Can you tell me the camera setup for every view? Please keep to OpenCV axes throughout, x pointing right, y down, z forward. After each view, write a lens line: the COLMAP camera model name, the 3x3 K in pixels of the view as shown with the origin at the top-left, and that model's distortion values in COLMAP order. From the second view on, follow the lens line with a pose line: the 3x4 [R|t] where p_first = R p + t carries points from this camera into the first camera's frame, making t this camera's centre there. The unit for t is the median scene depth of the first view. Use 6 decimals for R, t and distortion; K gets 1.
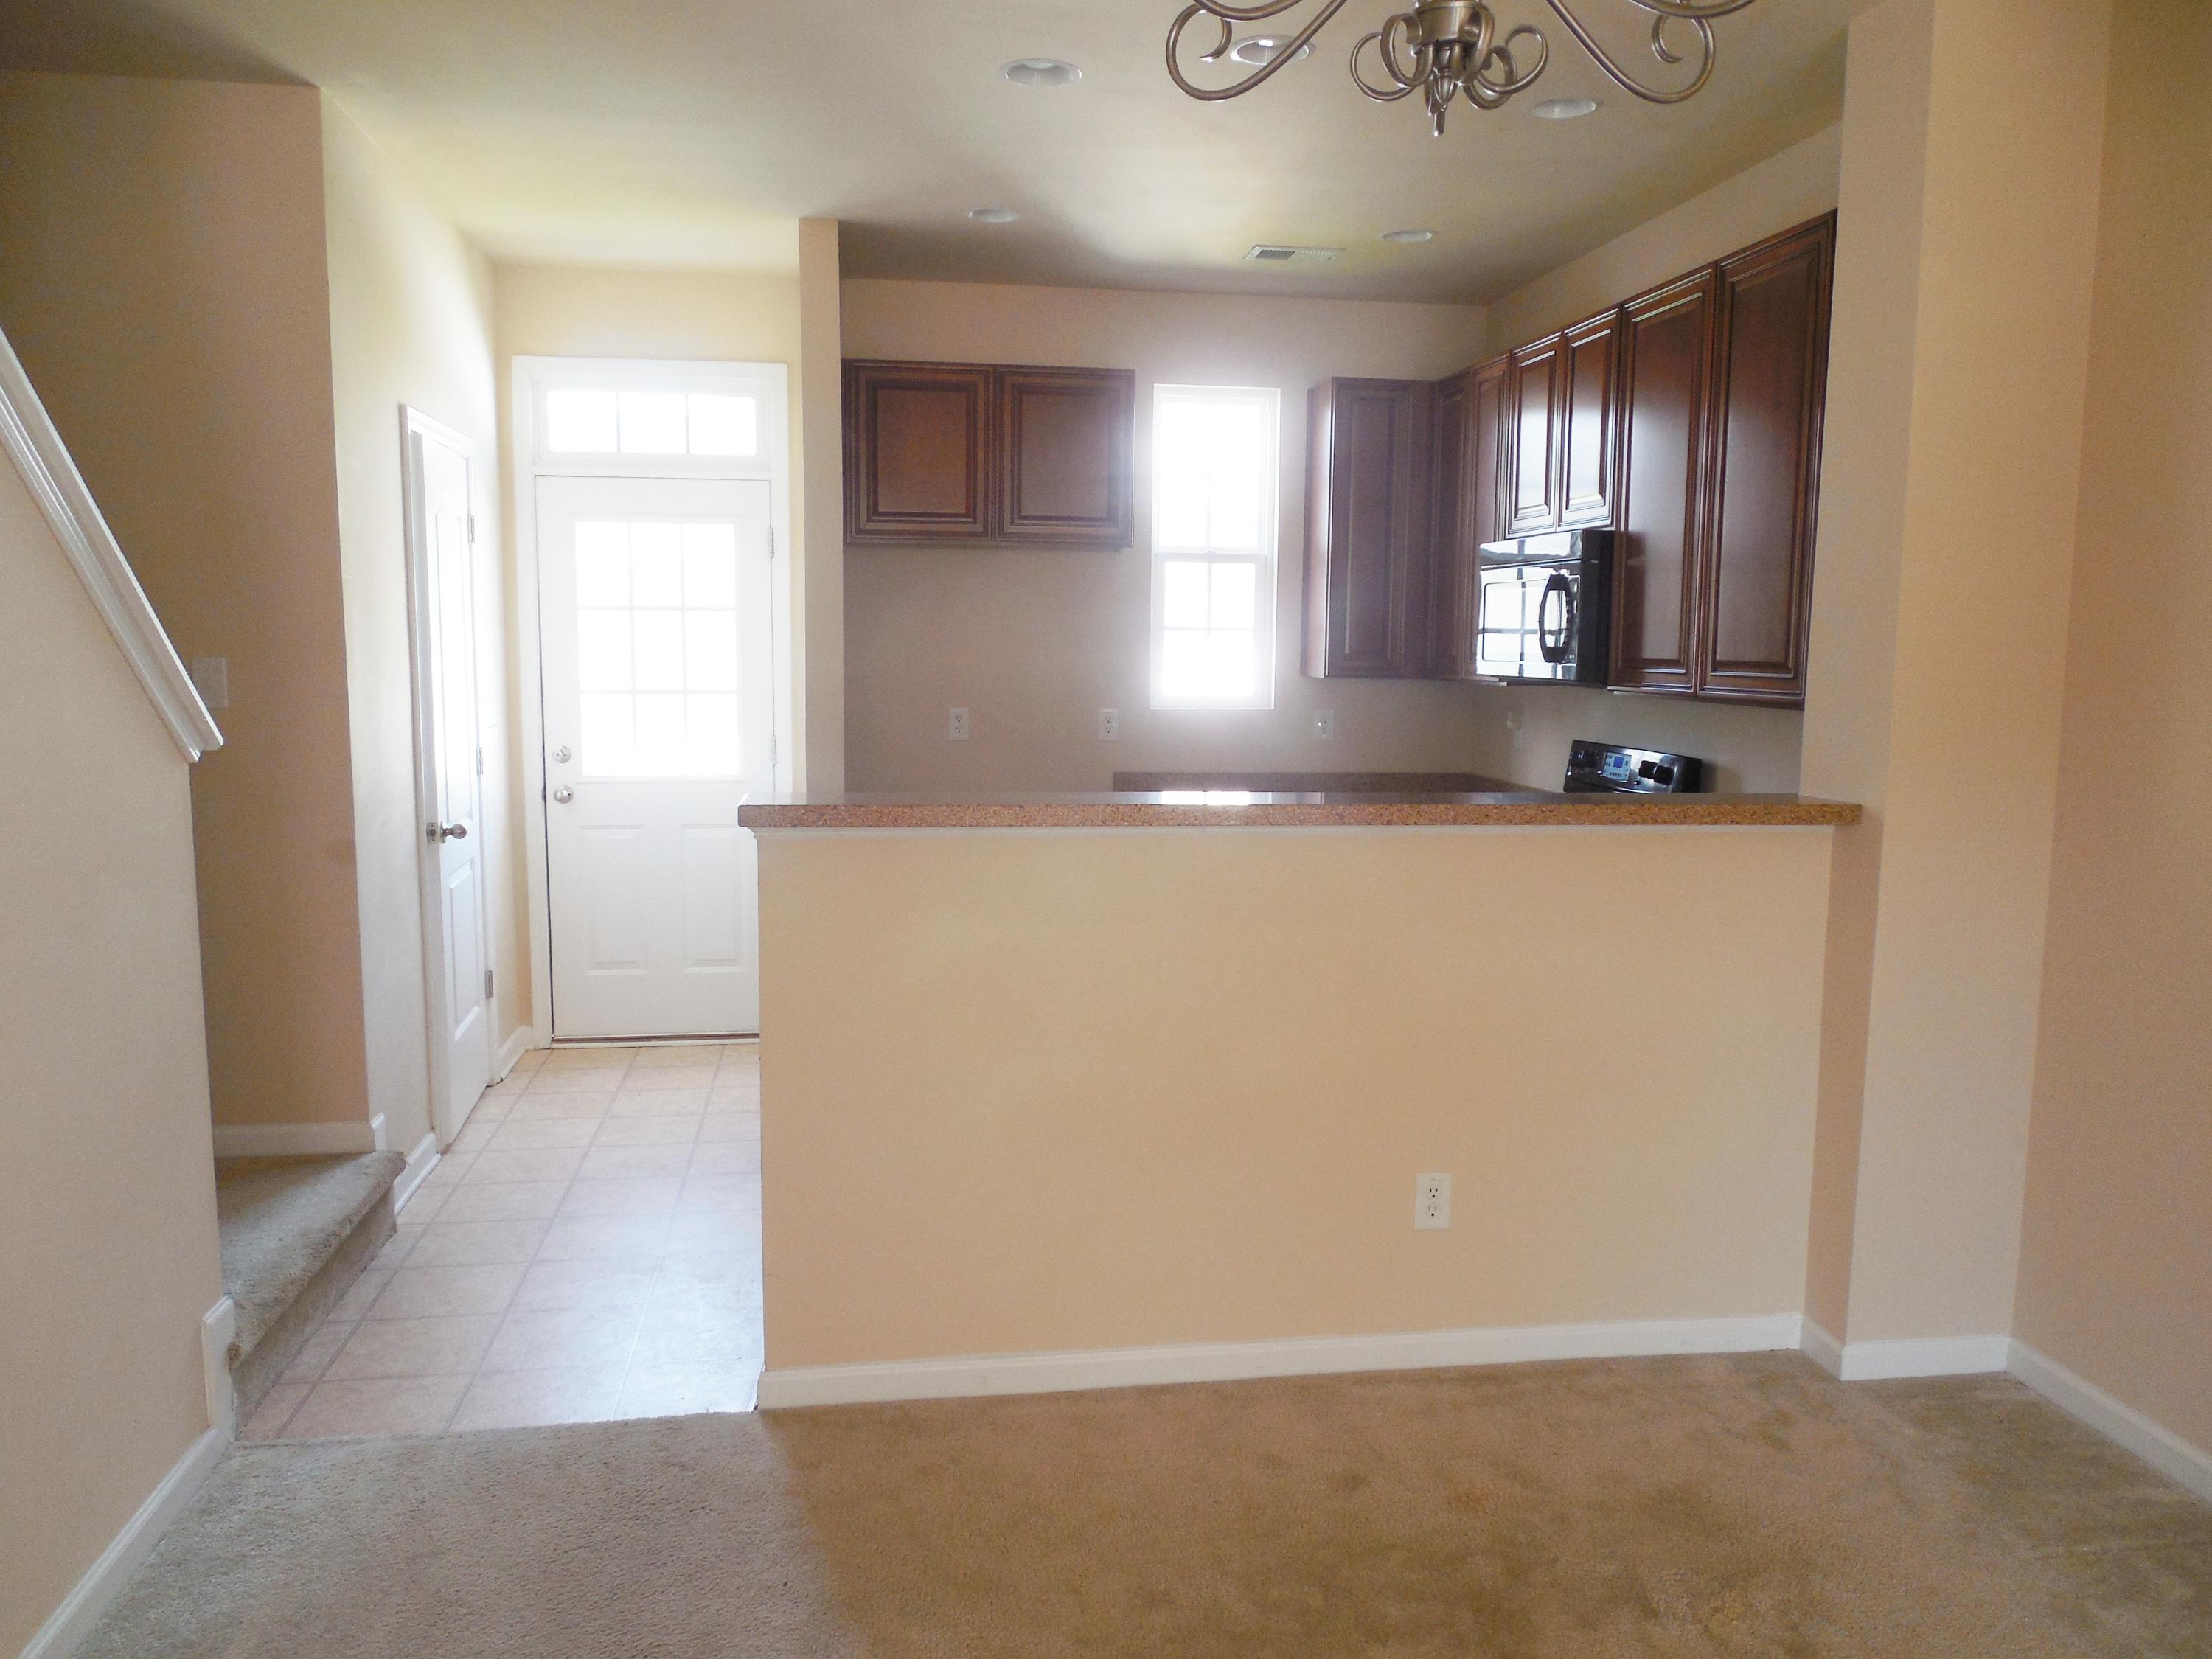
lens RADIAL K [[1641.4, 0, 1106.0], [0, 1641.4, 829.5], [0, 0, 1]] dist [-0.014082, 0.010493]
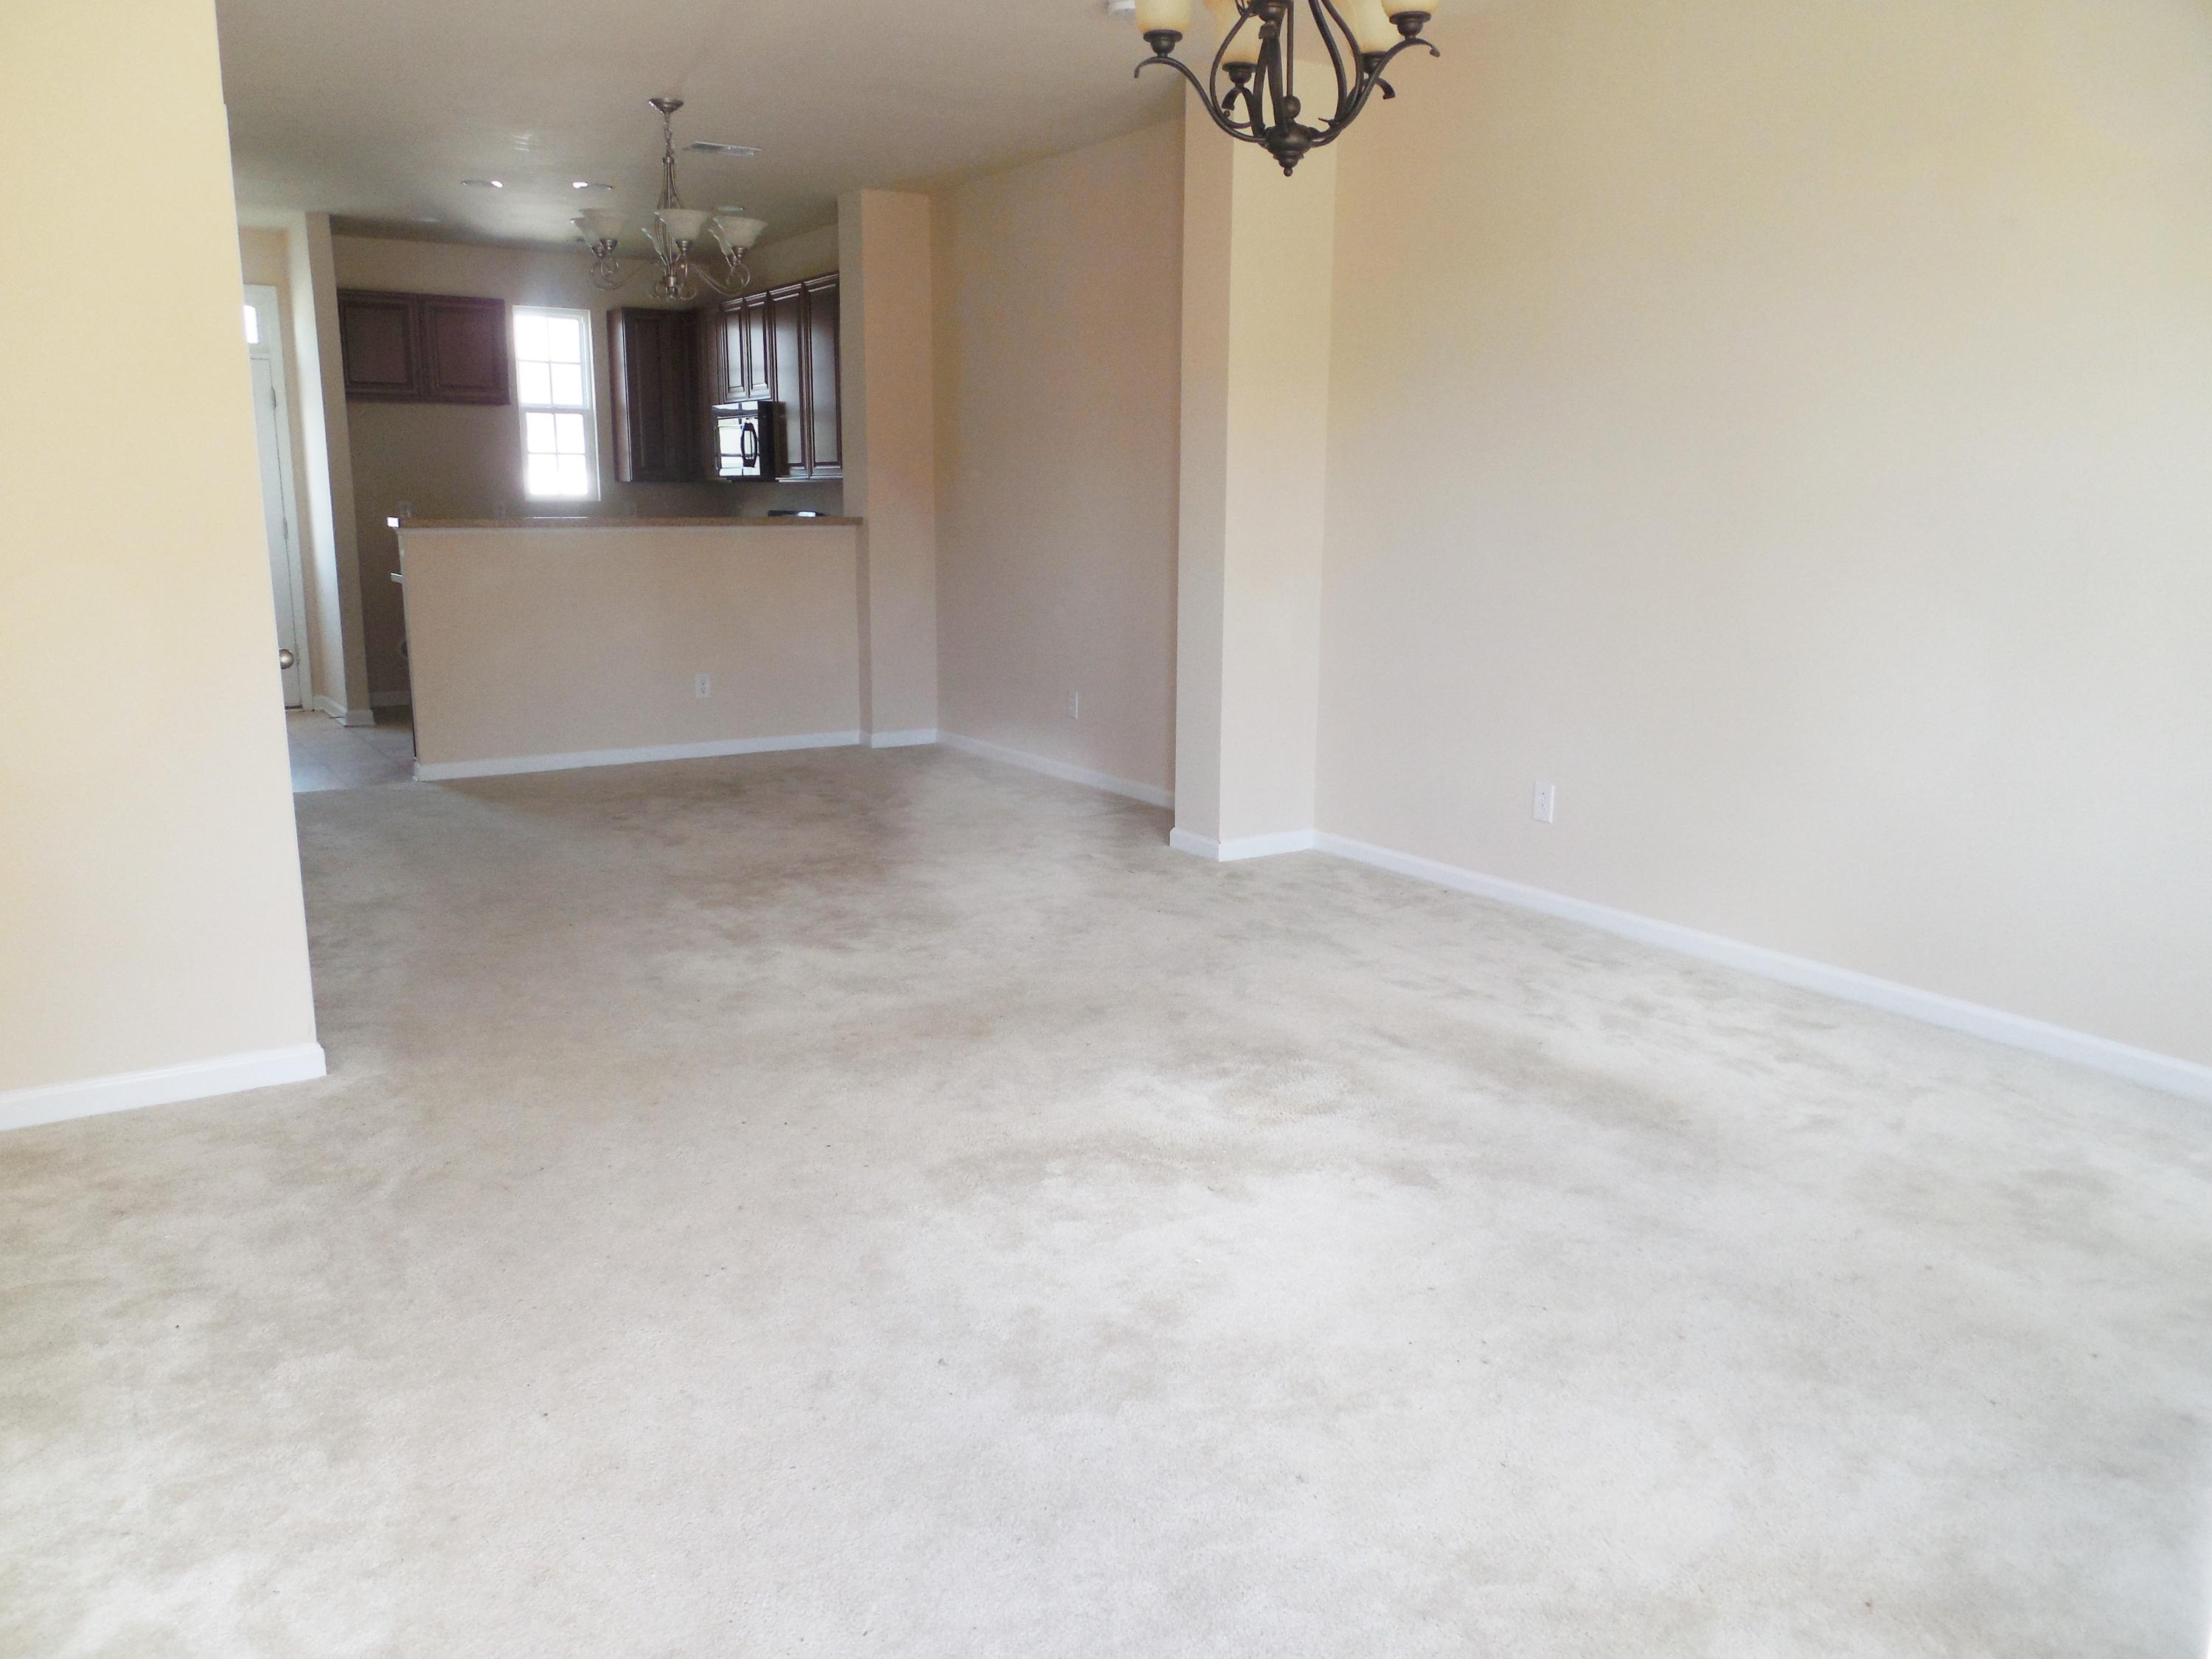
lens RADIAL K [[1652.8, 0, 1106.0], [0, 1652.8, 829.5], [0, 0, 1]] dist [-0.004094, 0.004240]
pose [[0.912479, -0.089991, 0.399104, -0.175243], [0.053885, 0.993446, 0.100807, 0.156146], [-0.405559, -0.070478, 0.911348, -1.037385]]
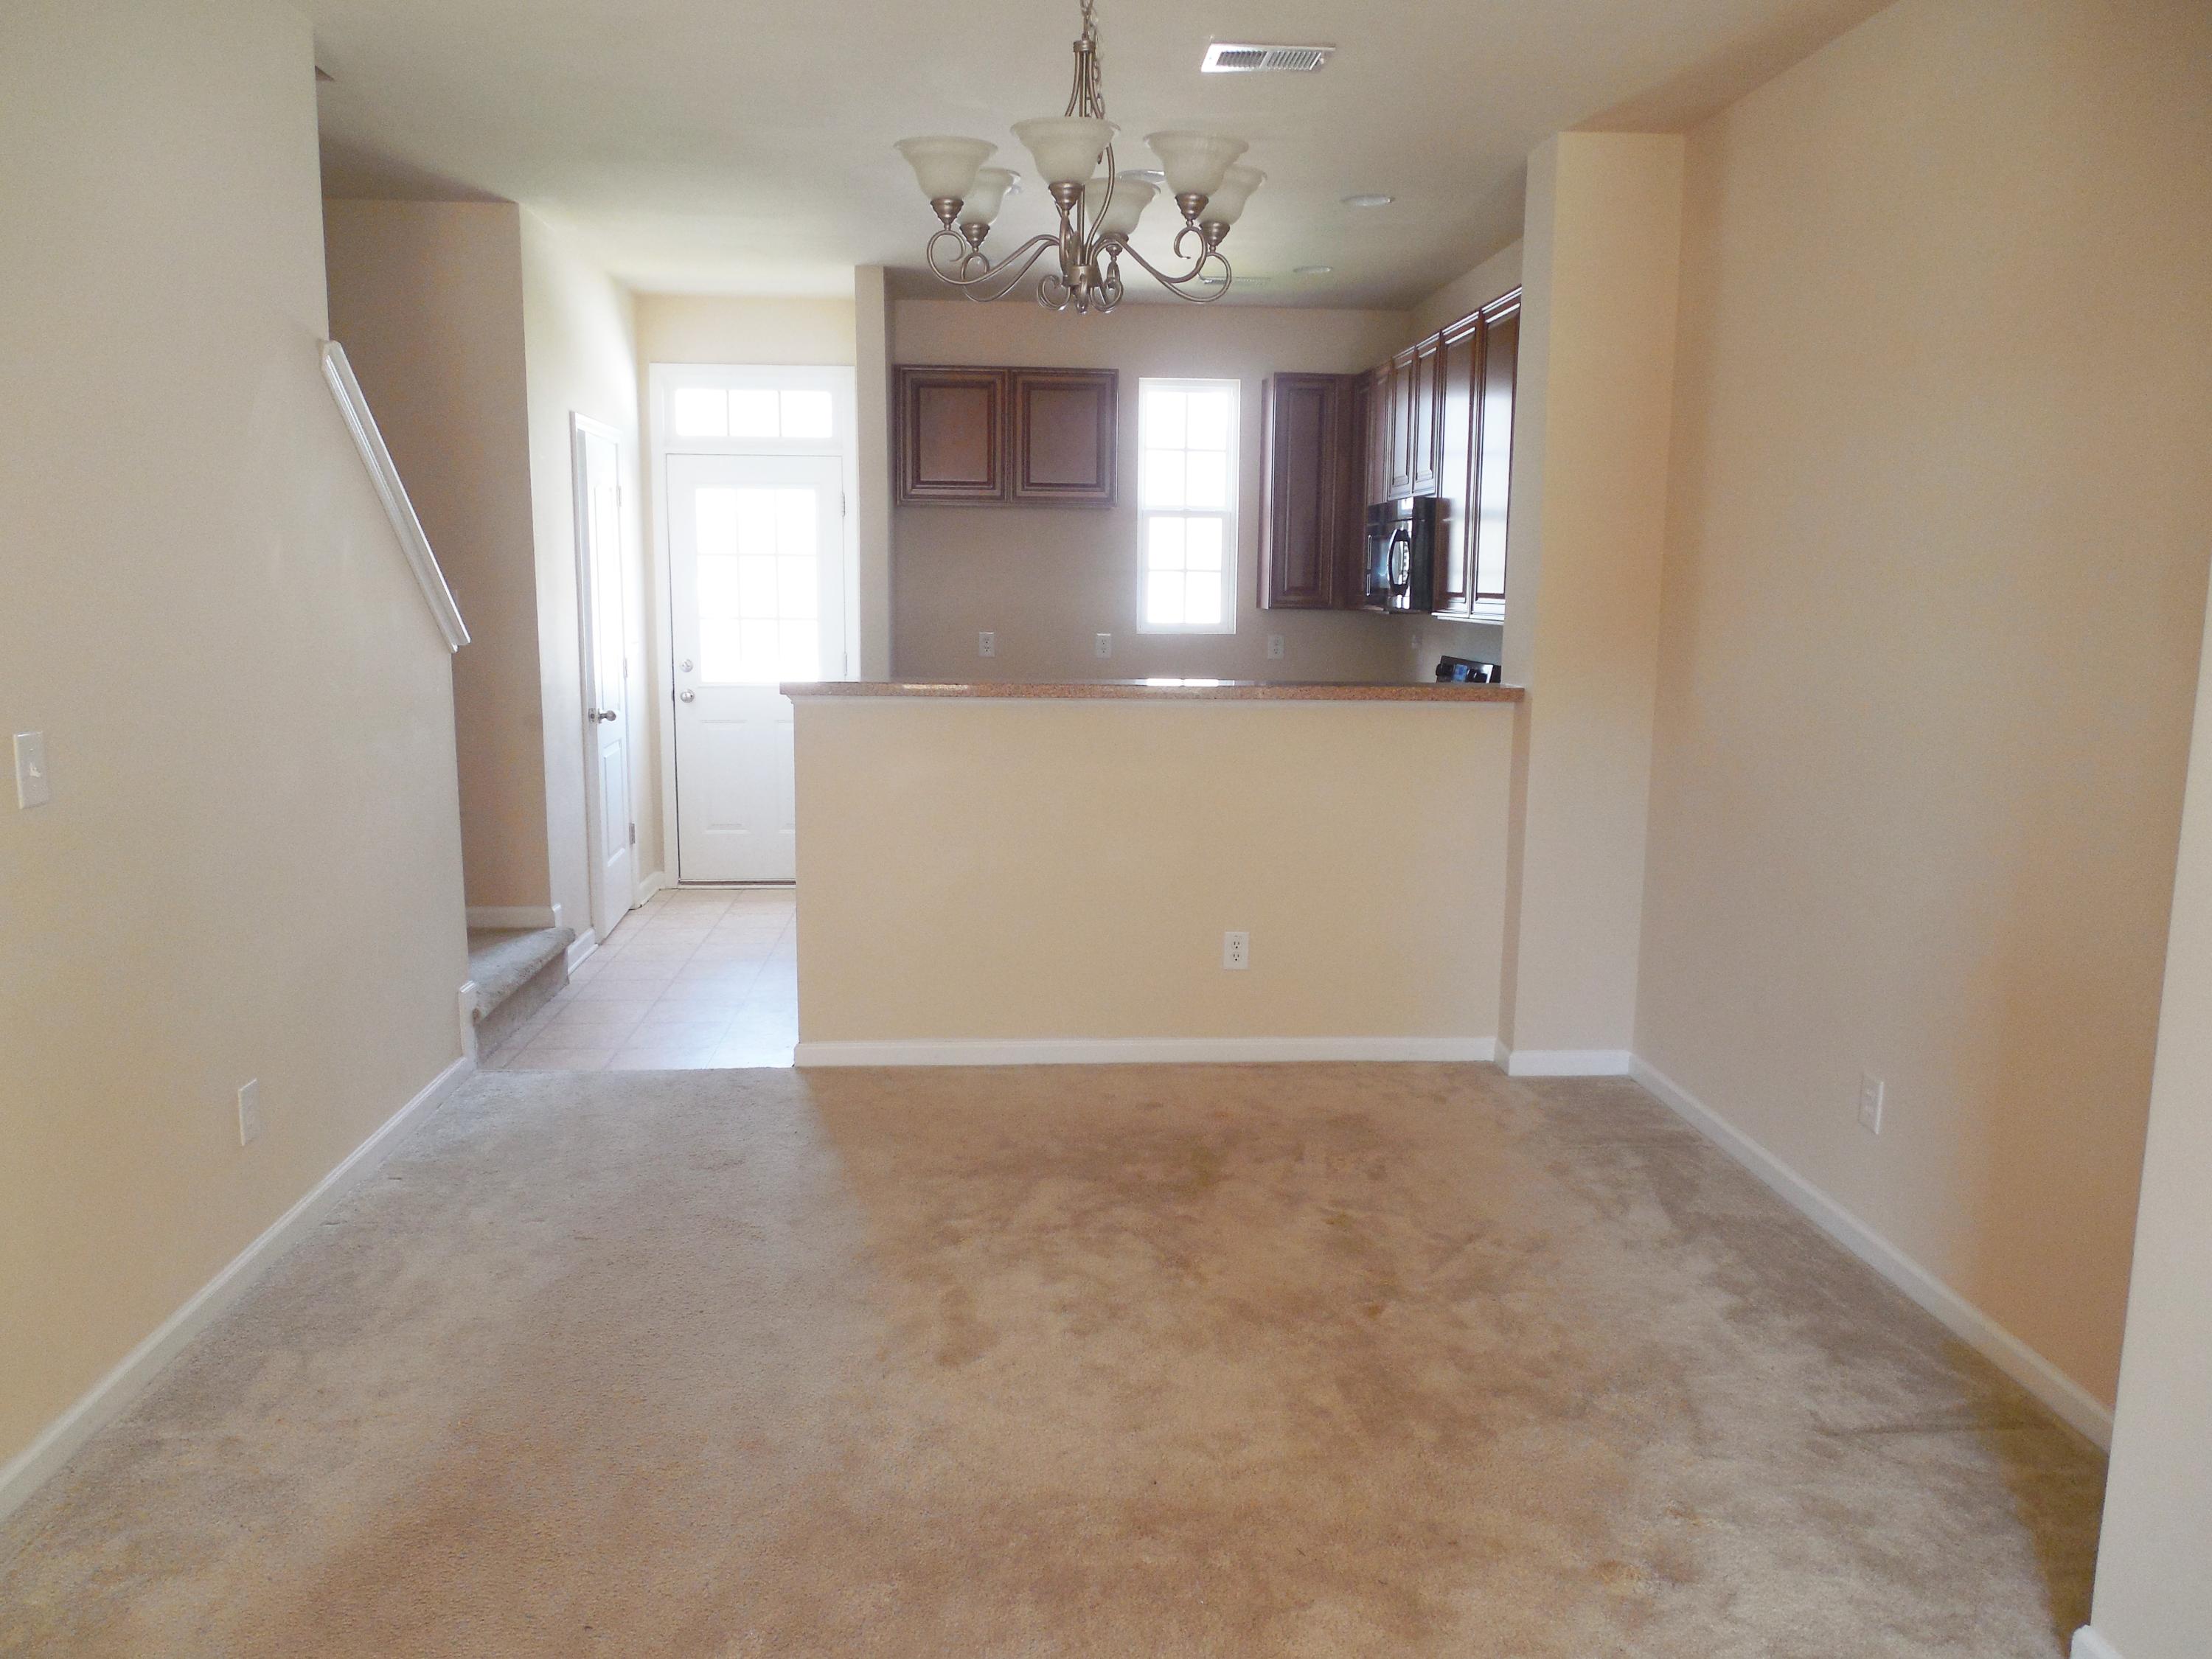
lens RADIAL K [[1652.8, 0, 1106.0], [0, 1652.8, 829.5], [0, 0, 1]] dist [-0.004094, 0.004240]
pose [[0.996328, 0.013359, -0.084565, 0.145286], [-0.010529, 0.999372, 0.033830, 0.045564], [0.084964, -0.032816, 0.995843, -0.367995]]
